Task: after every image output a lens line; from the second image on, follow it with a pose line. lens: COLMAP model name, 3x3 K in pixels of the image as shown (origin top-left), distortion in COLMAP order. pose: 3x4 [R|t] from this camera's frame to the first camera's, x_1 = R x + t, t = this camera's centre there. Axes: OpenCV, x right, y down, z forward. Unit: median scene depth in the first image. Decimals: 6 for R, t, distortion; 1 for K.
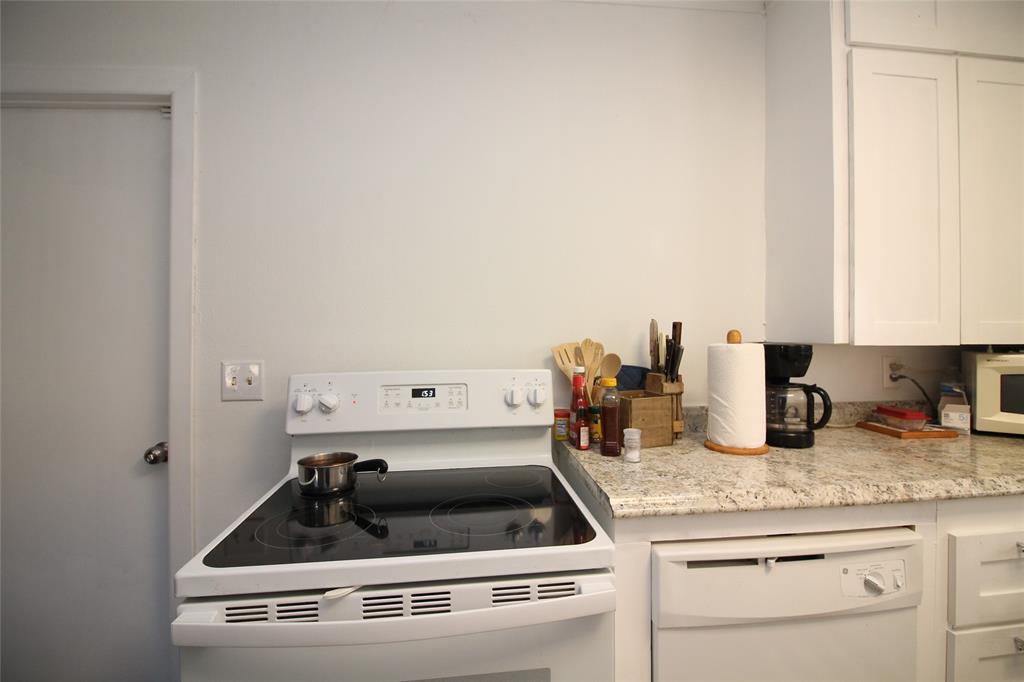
lens RADIAL K [[479.5, 0, 513.1], [0, 479.5, 329.7], [0, 0, 1]] dist [-0.000538, -0.013659]
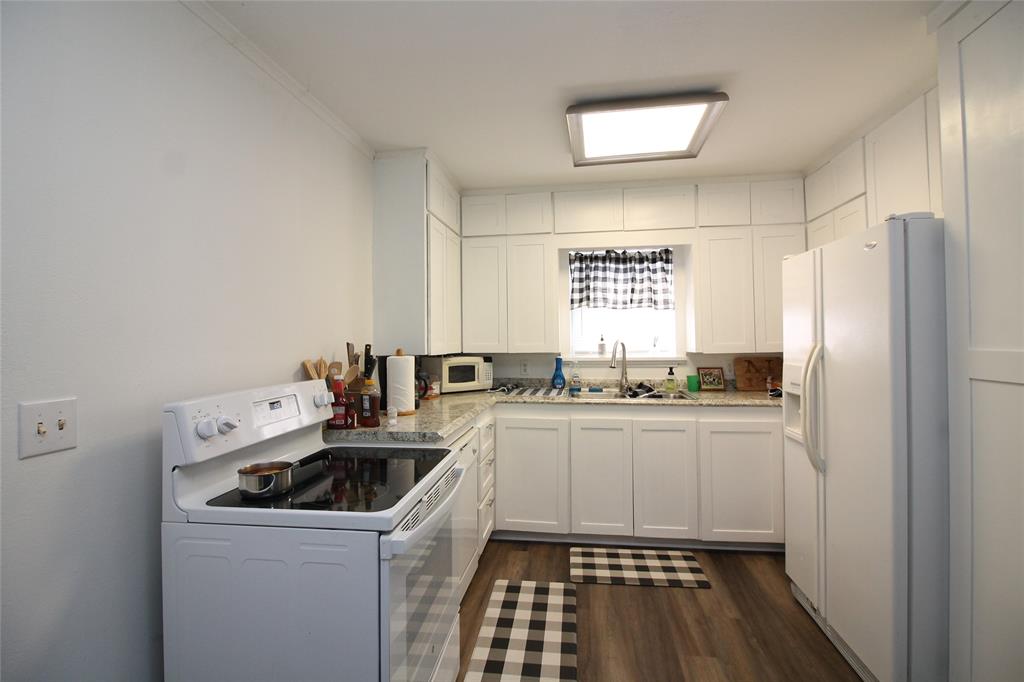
lens RADIAL K [[474.5, 0, 514.8], [0, 474.5, 336.9], [0, 0, 1]] dist [-0.000390, -0.000096]
pose [[0.242359, 0.011684, 0.970116, -1.137992], [0.010345, 0.999840, -0.014626, -0.013904], [-0.970131, 0.013581, 0.242199, 0.126276]]
